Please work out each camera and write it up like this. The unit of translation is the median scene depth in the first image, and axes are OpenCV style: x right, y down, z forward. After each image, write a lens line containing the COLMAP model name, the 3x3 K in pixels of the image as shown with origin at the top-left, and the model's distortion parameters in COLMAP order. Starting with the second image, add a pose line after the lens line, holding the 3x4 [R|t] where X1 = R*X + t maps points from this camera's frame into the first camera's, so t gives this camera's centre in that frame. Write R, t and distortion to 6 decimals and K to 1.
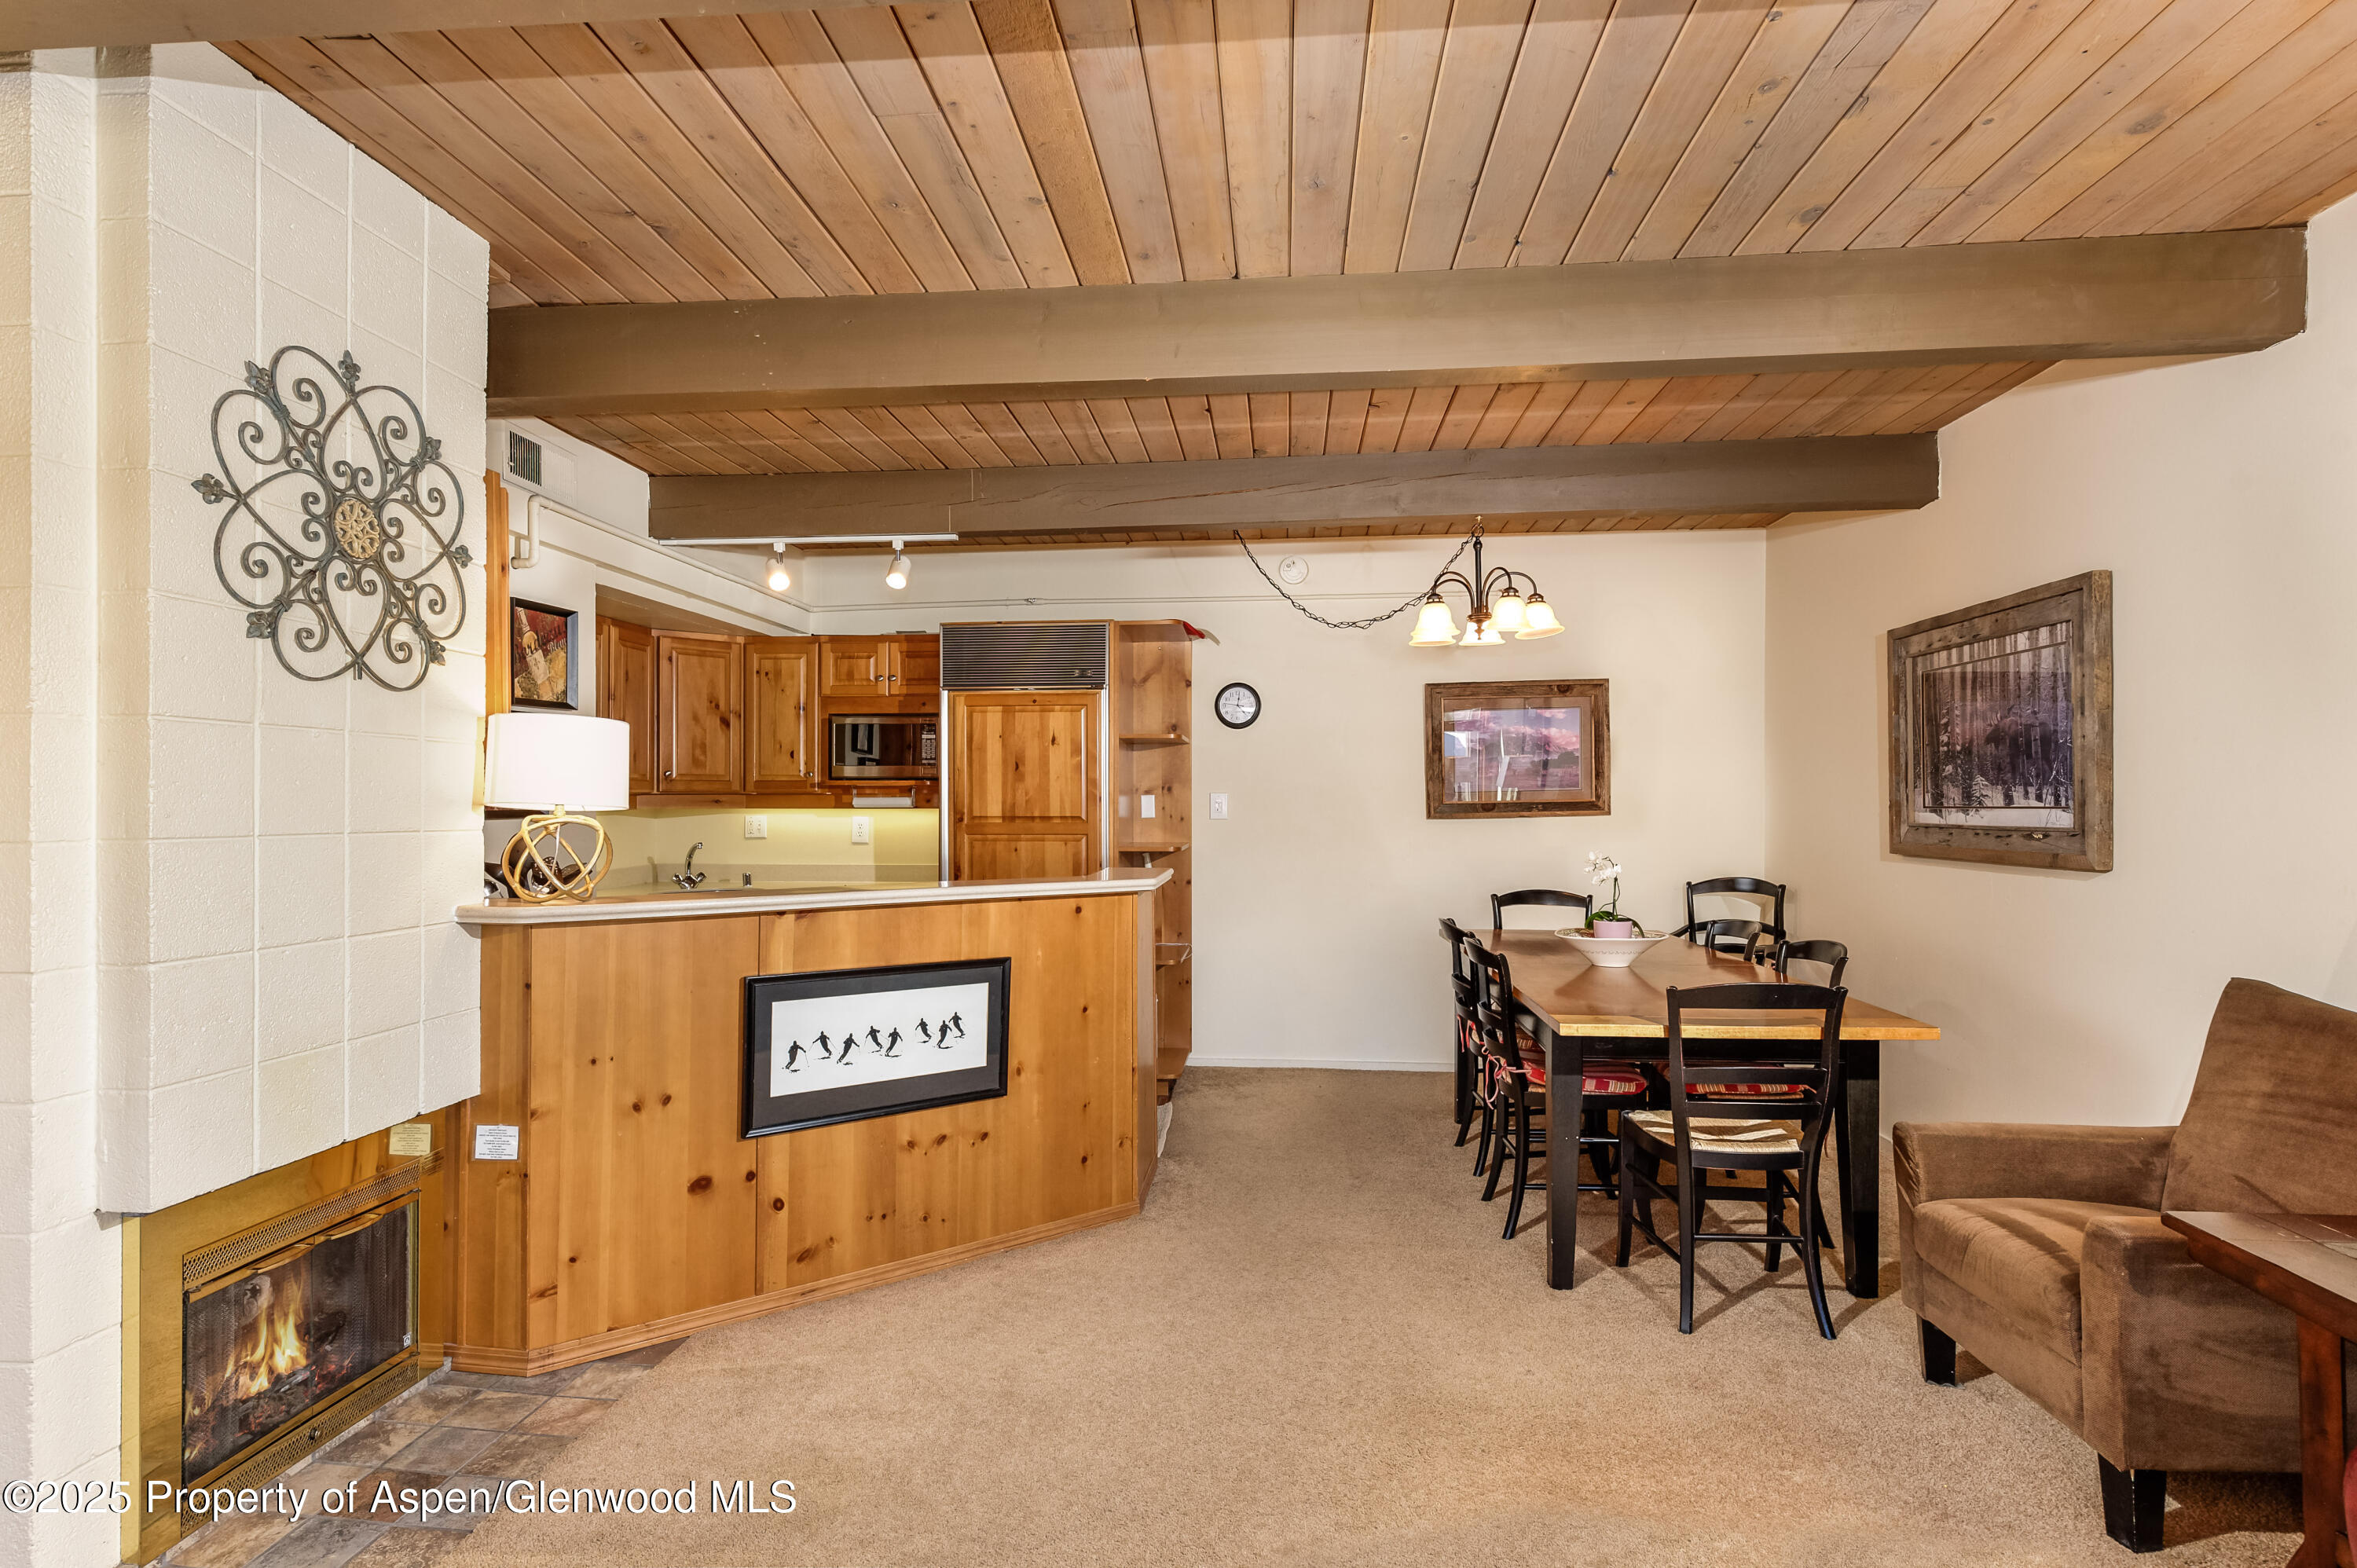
lens RADIAL K [[1251.5, 0, 1180.5], [0, 1251.5, 797.8], [0, 0, 1]] dist [0.018502, -0.000081]
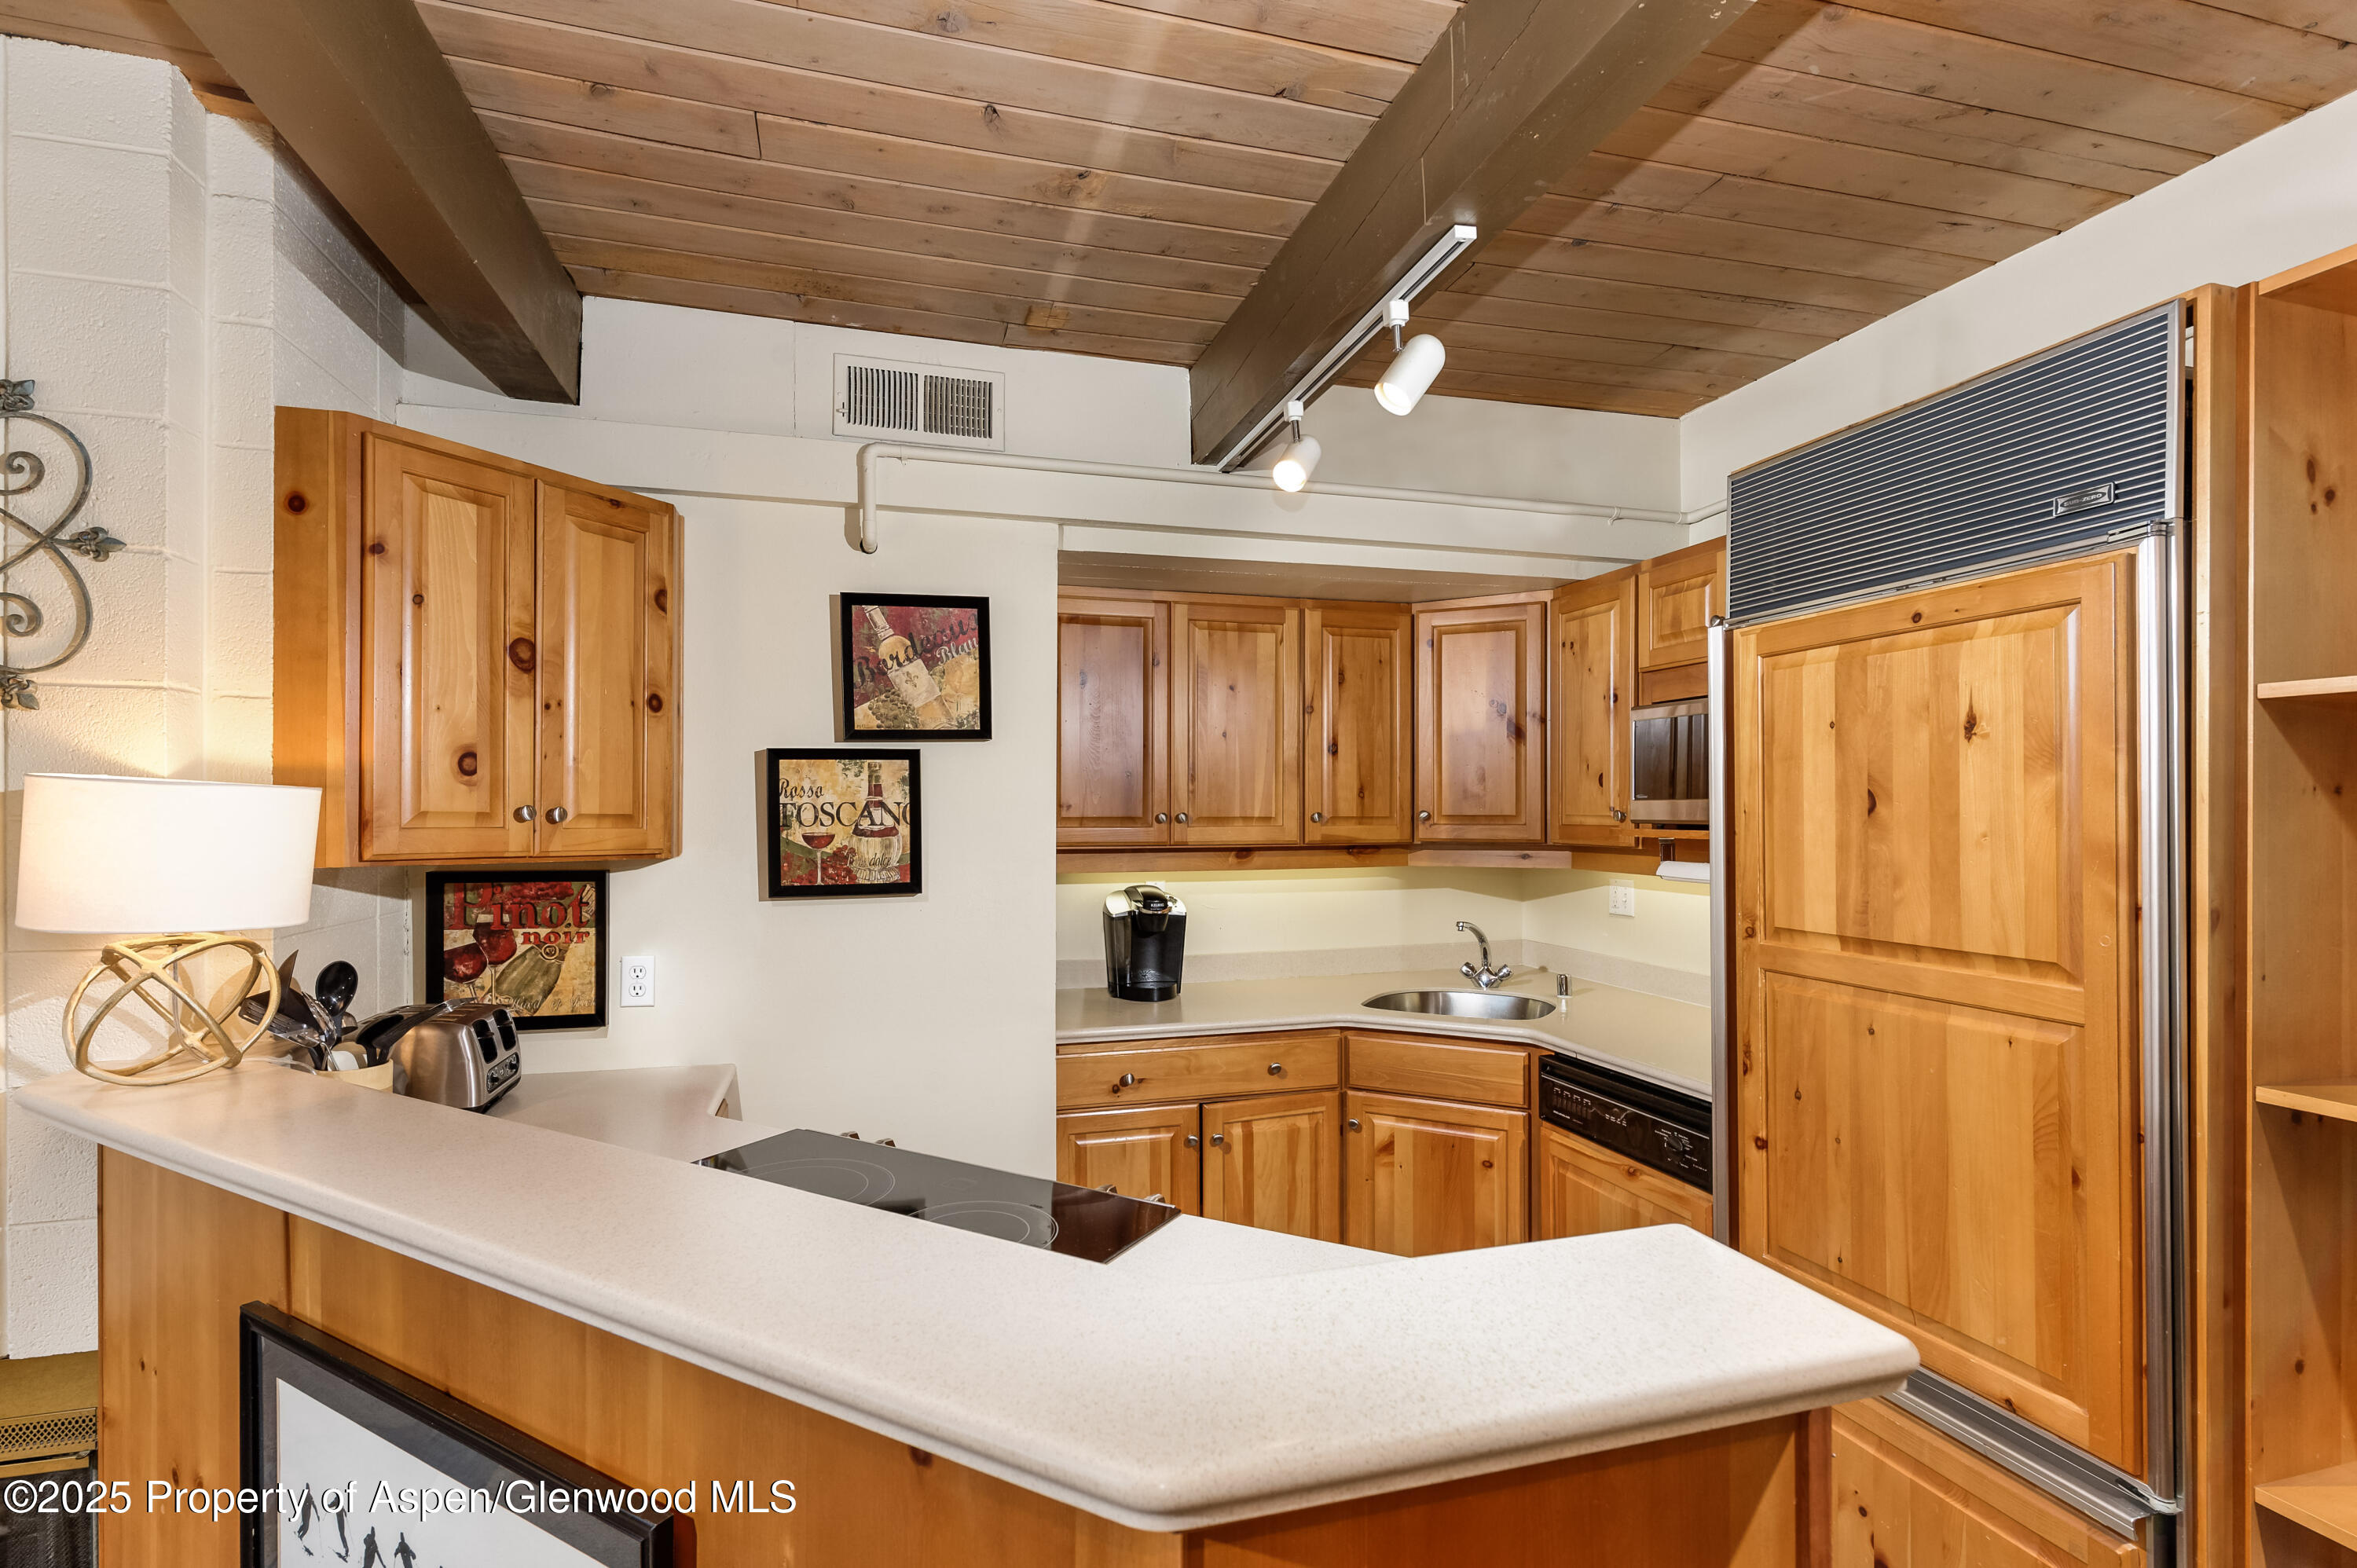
lens RADIAL K [[1113.2, 0, 1182.8], [0, 1113.2, 801.7], [0, 0, 1]] dist [0.001380, 0.000053]
pose [[0.357169, -0.009916, -0.933987, 0.100961], [0.005919, 0.999948, -0.008352, -0.023719], [0.934021, -0.002545, 0.357209, 0.695594]]
